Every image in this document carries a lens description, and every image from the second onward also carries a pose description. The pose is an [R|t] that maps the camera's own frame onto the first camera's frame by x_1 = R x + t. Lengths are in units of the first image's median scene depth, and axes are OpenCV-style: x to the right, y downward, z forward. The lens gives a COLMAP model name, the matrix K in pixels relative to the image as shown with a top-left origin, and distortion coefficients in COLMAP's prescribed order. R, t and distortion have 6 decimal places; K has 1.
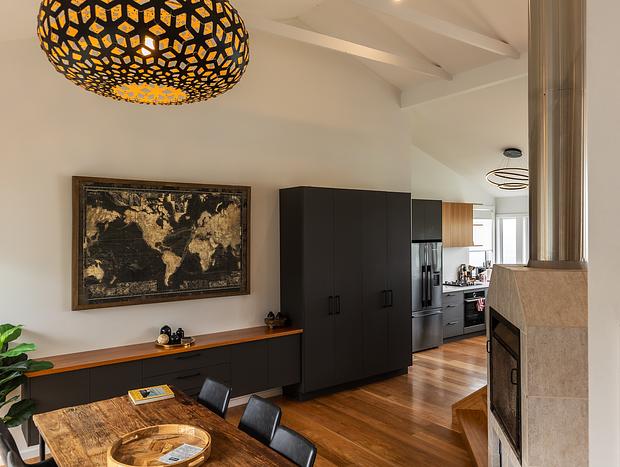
lens RADIAL K [[506.3, 0, 310.0], [0, 506.3, 233.5], [0, 0, 1]] dist [-0.008400, -0.004927]
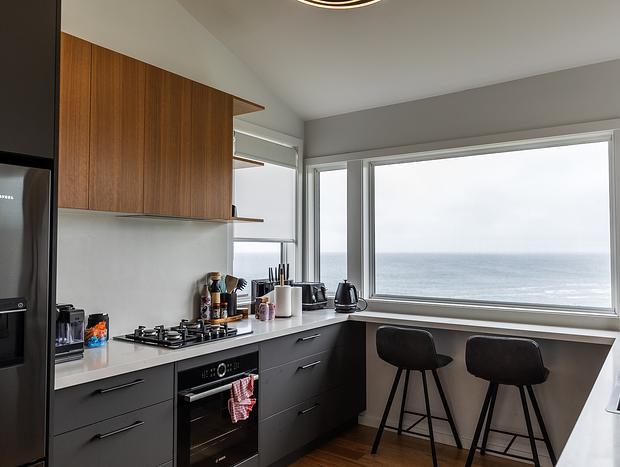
lens RADIAL K [[506.3, 0, 310.0], [0, 506.3, 233.5], [0, 0, 1]] dist [-0.008400, -0.004927]
pose [[0.951481, 0.013101, 0.307427, 0.259564], [-0.001878, 0.999322, -0.036773, 0.046084], [-0.307700, 0.034411, 0.950861, 0.637873]]
